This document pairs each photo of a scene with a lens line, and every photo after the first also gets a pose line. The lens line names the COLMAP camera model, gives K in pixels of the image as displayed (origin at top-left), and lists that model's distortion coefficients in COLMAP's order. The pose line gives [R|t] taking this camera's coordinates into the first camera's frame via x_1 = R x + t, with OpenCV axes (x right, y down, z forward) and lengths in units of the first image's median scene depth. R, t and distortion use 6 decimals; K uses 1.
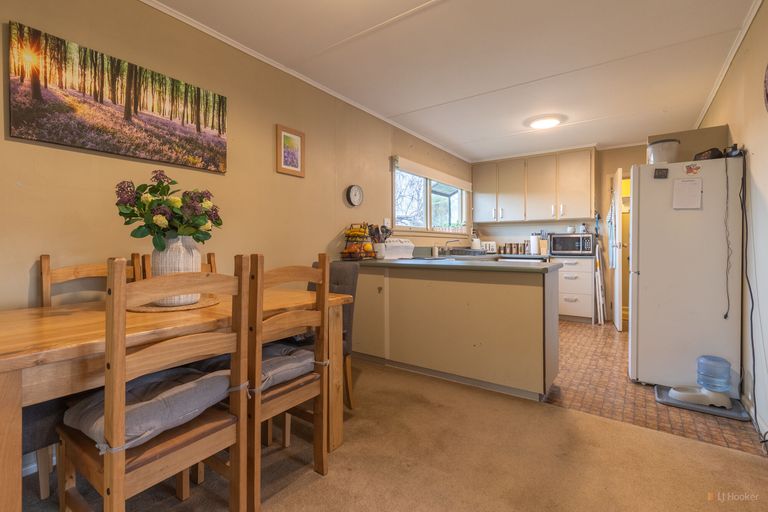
lens RADIAL K [[357.0, 0, 383.9], [0, 357.0, 246.1], [0, 0, 1]] dist [0.002246, 0.000729]
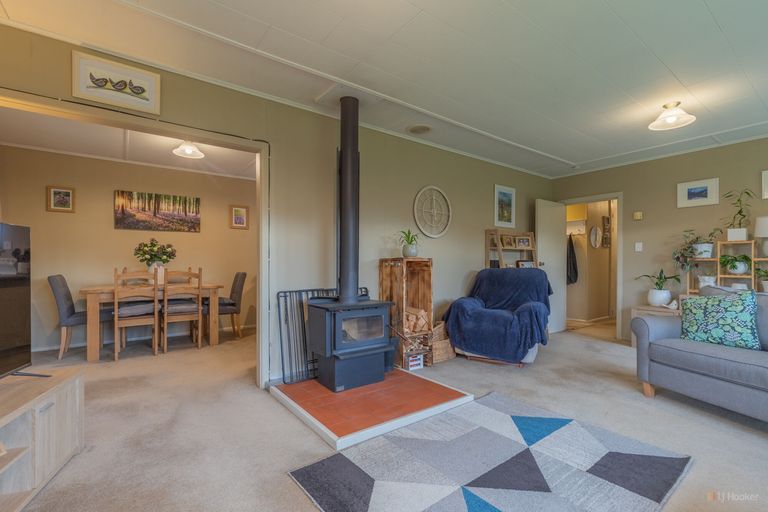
lens RADIAL K [[347.9, 0, 383.2], [0, 347.9, 264.4], [0, 0, 1]] dist [-0.001087, 0.000062]
pose [[0.953084, 0.003221, -0.302688, 1.119282], [-0.001679, 0.999984, 0.005355, -0.012395], [0.302701, -0.004595, 0.953075, -0.621216]]
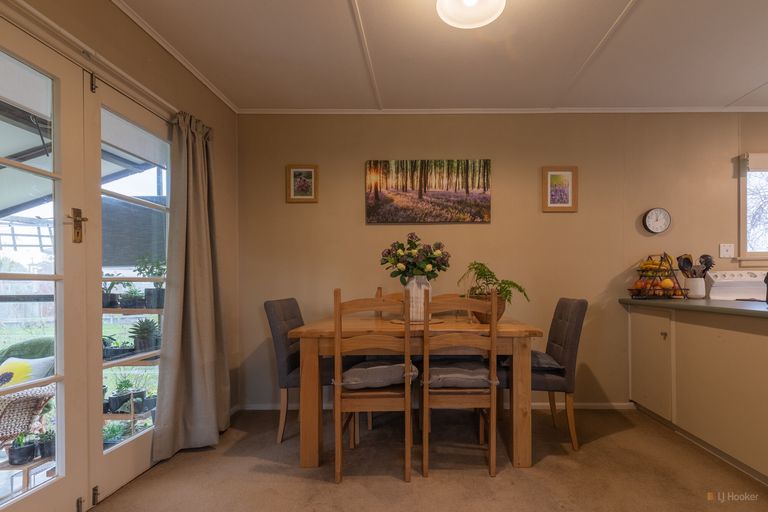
lens RADIAL K [[387.4, 0, 420.4], [0, 387.4, 283.0], [0, 0, 1]] dist [0.001081, 0.000005]
pose [[0.575506, 0.001701, -0.817795, 0.423818], [0.002139, 0.999991, 0.003585, -0.002142], [0.817794, -0.003813, 0.575498, 0.042437]]
